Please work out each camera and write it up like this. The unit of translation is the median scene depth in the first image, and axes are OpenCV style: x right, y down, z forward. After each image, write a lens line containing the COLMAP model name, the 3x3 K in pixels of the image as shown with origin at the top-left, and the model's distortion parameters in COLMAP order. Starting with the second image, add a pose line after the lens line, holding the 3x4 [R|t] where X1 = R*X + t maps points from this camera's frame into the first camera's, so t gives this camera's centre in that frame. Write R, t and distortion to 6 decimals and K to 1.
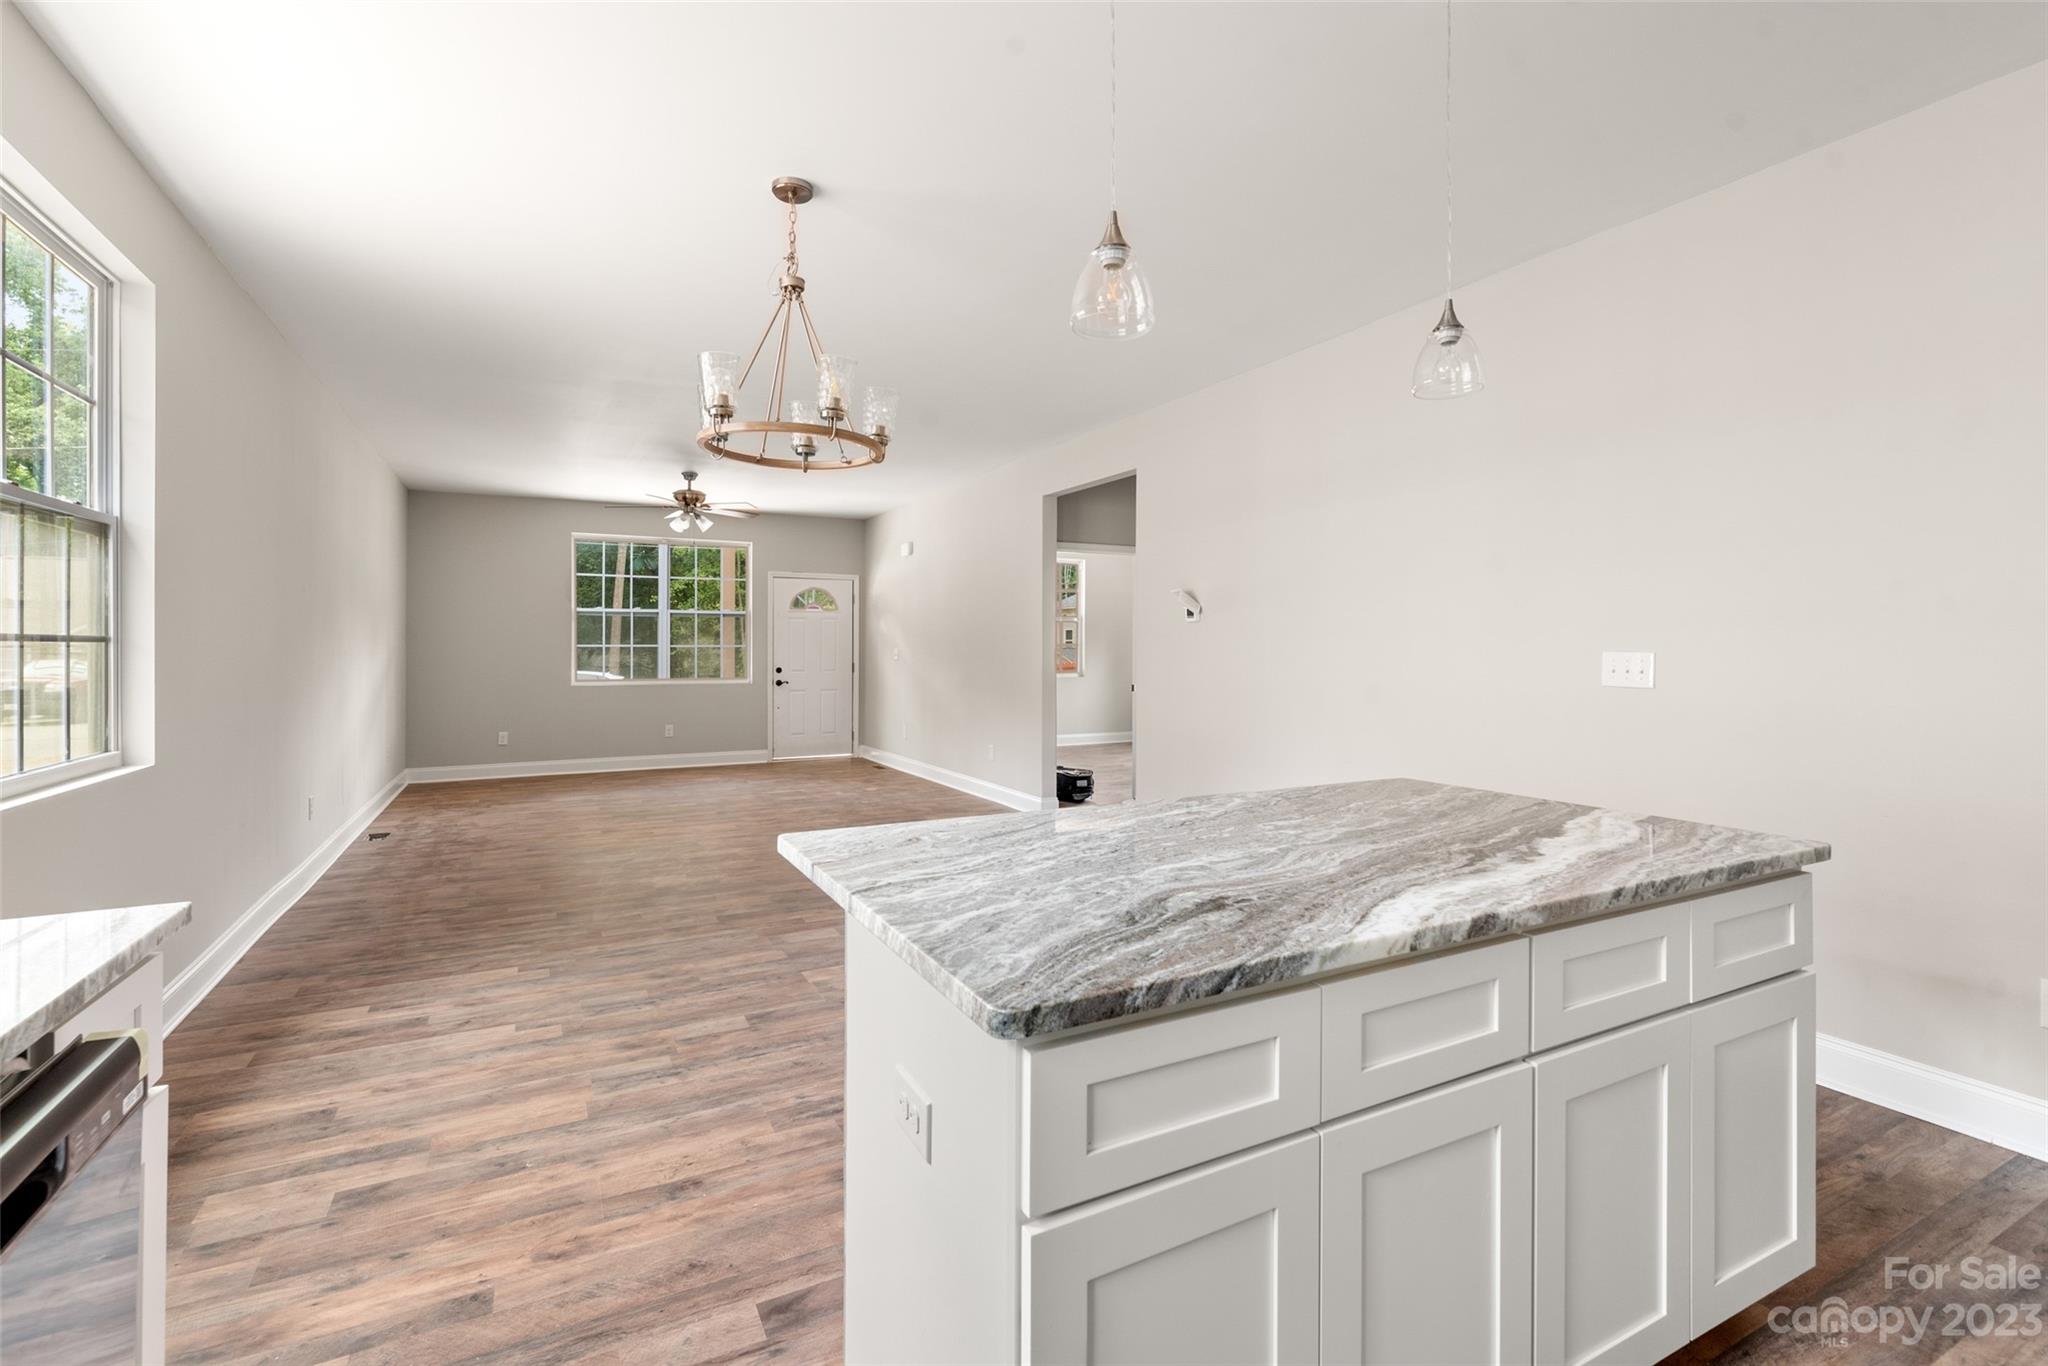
lens RADIAL K [[907.8, 0, 1010.9], [0, 907.8, 649.8], [0, 0, 1]] dist [0.000345, -0.000322]
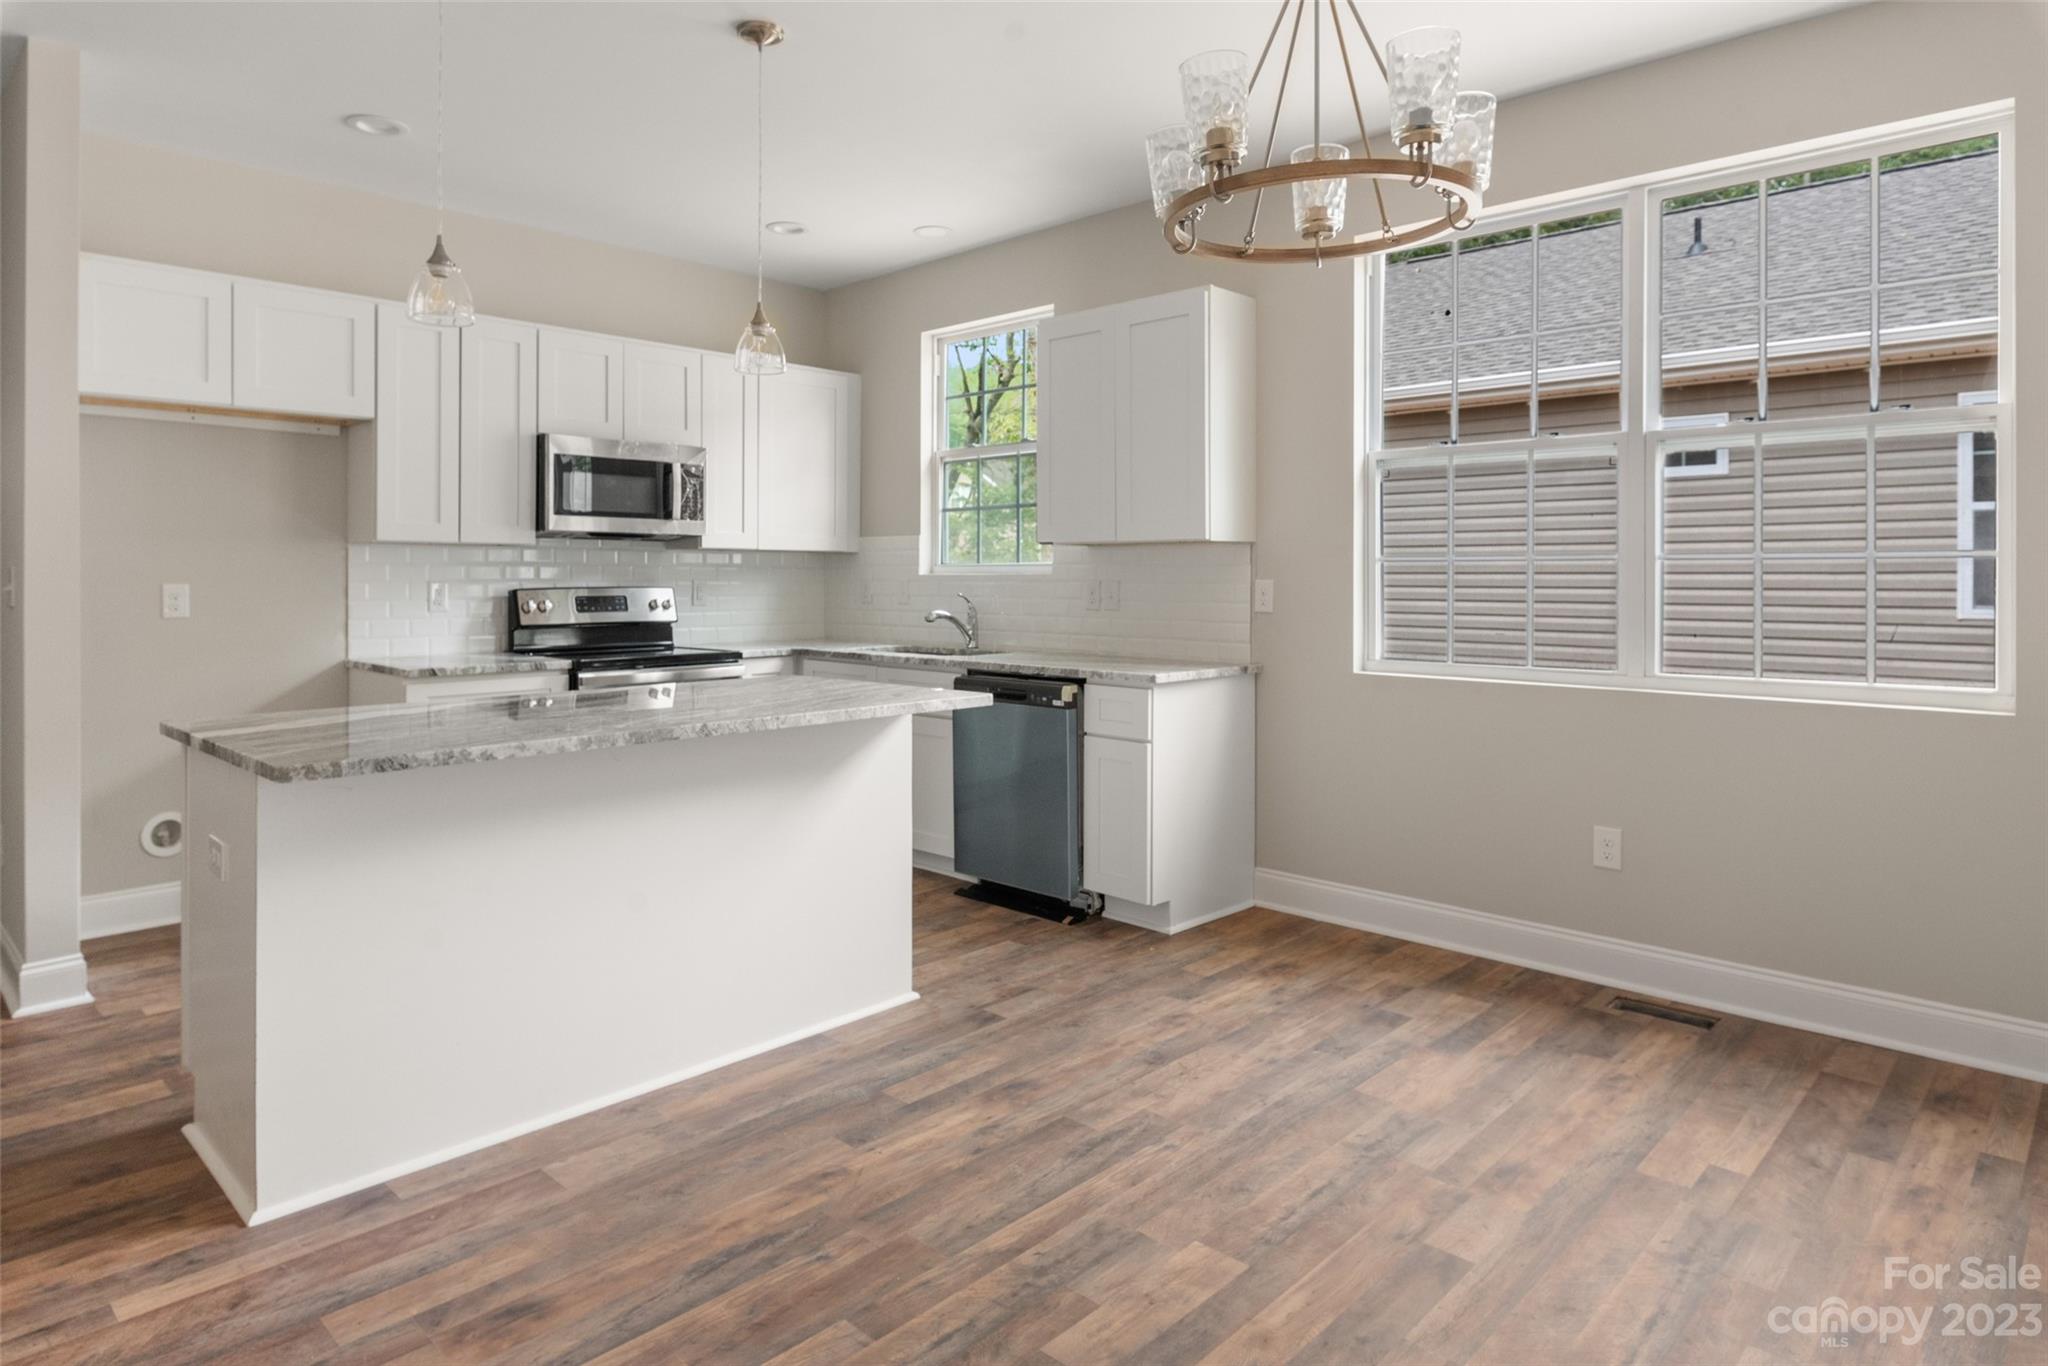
lens RADIAL K [[1184.2, 0, 1019.4], [0, 1184.2, 569.4], [0, 0, 1]] dist [-0.000018, -0.000247]
pose [[-0.946479, -0.004833, -0.322730, 0.190523], [-0.003683, 0.999985, -0.004173, 0.009014], [0.322745, -0.002761, -0.946482, 1.703802]]
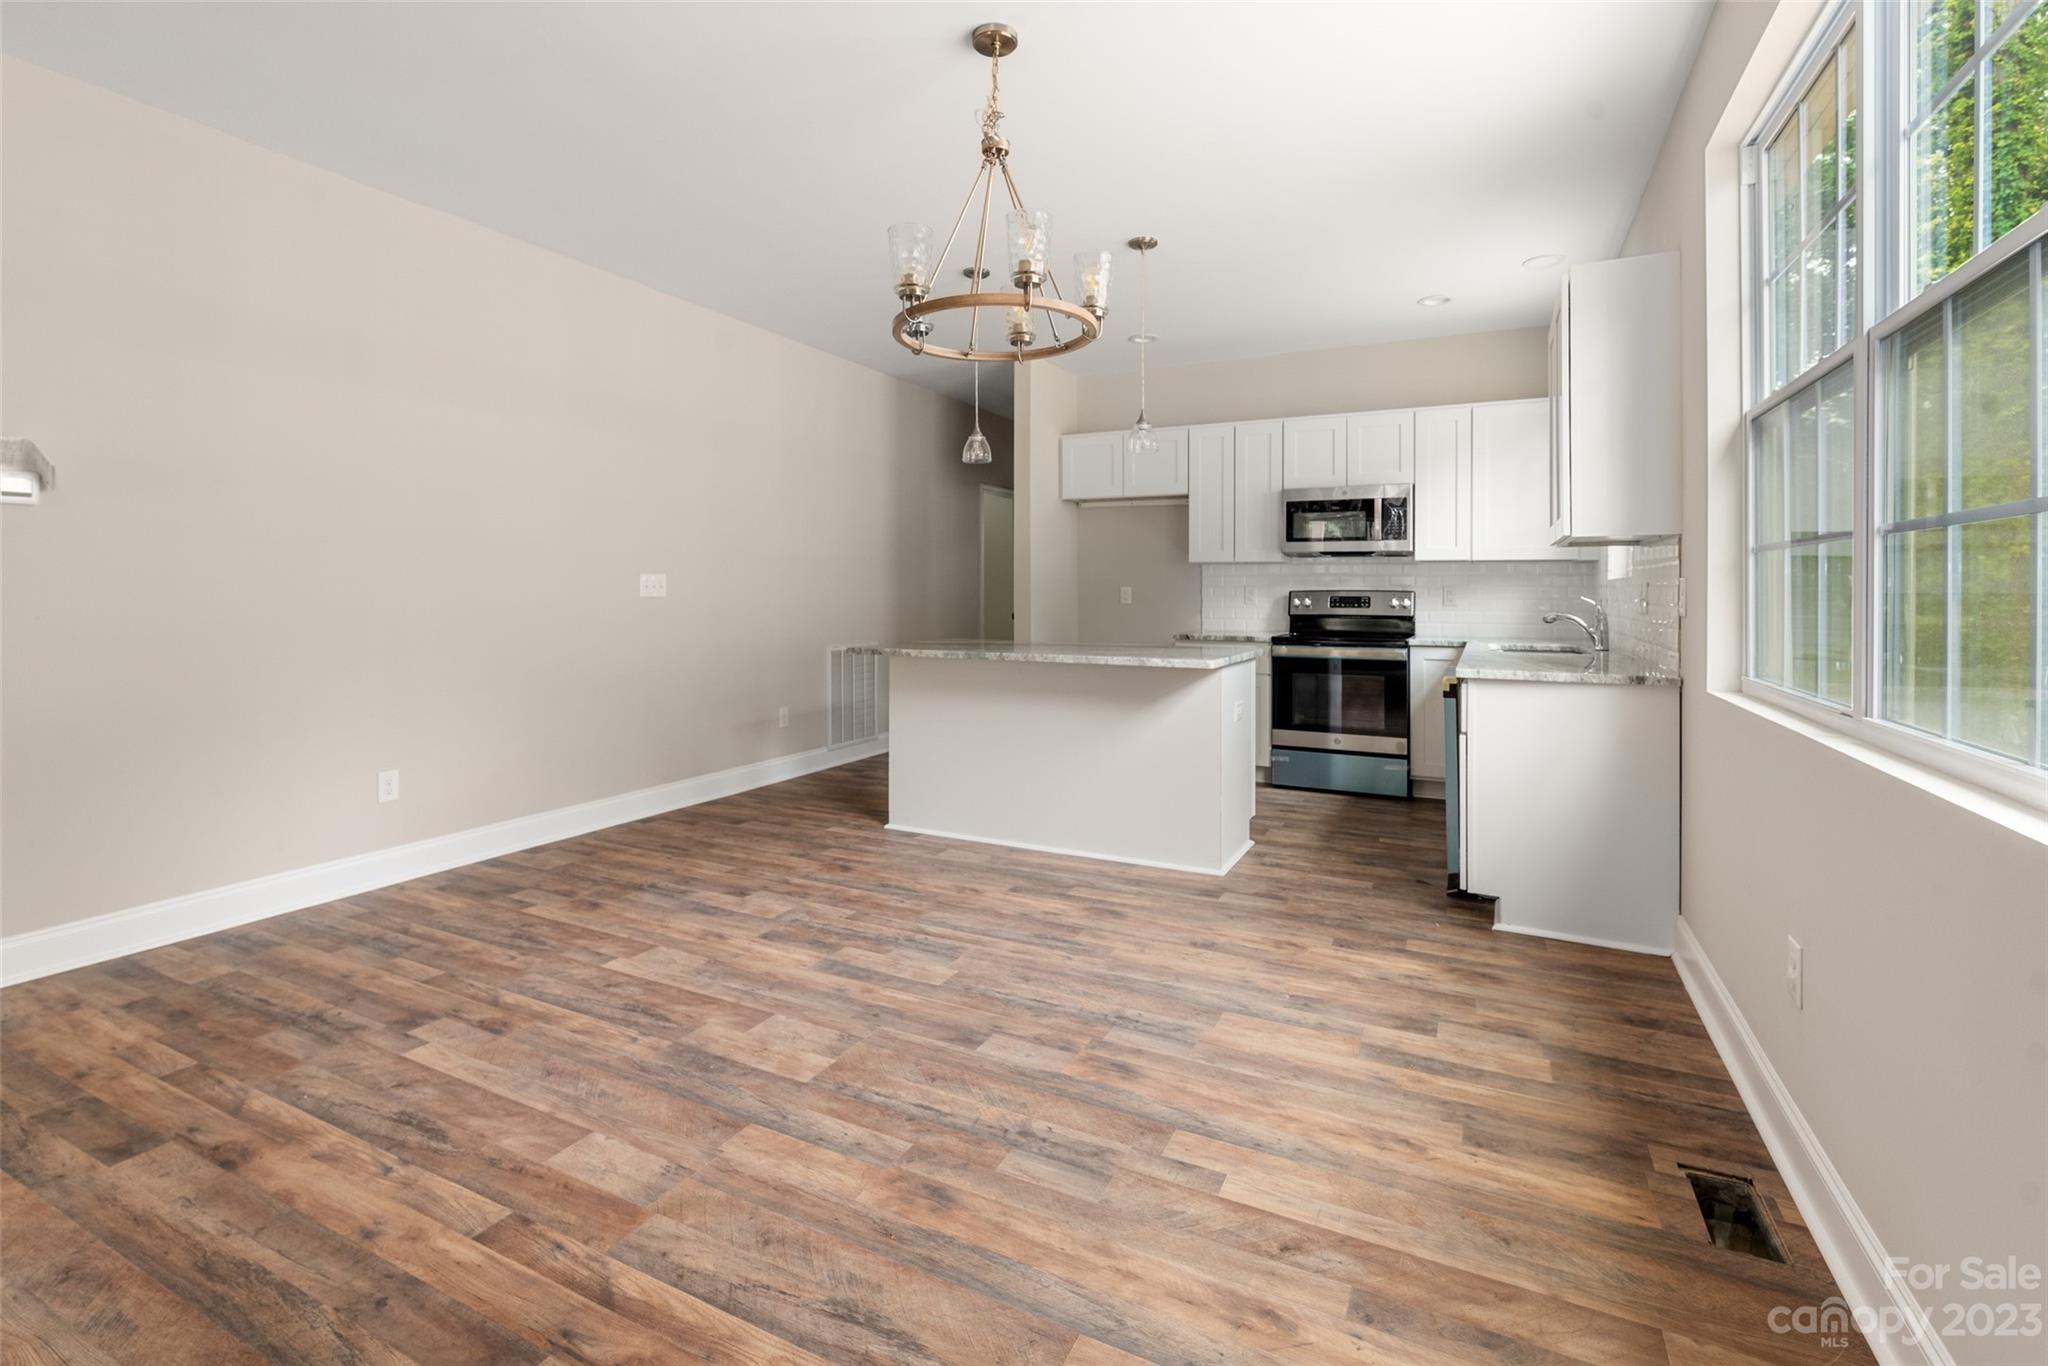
lens RADIAL K [[925.7, 0, 1014.7], [0, 925.7, 590.5], [0, 0, 1]] dist [0.000685, 0.000617]
pose [[-0.581806, -0.003181, 0.813321, -1.011047], [-0.002467, 0.999995, 0.002146, 0.028721], [-0.813324, -0.000758, -0.581811, 1.543957]]
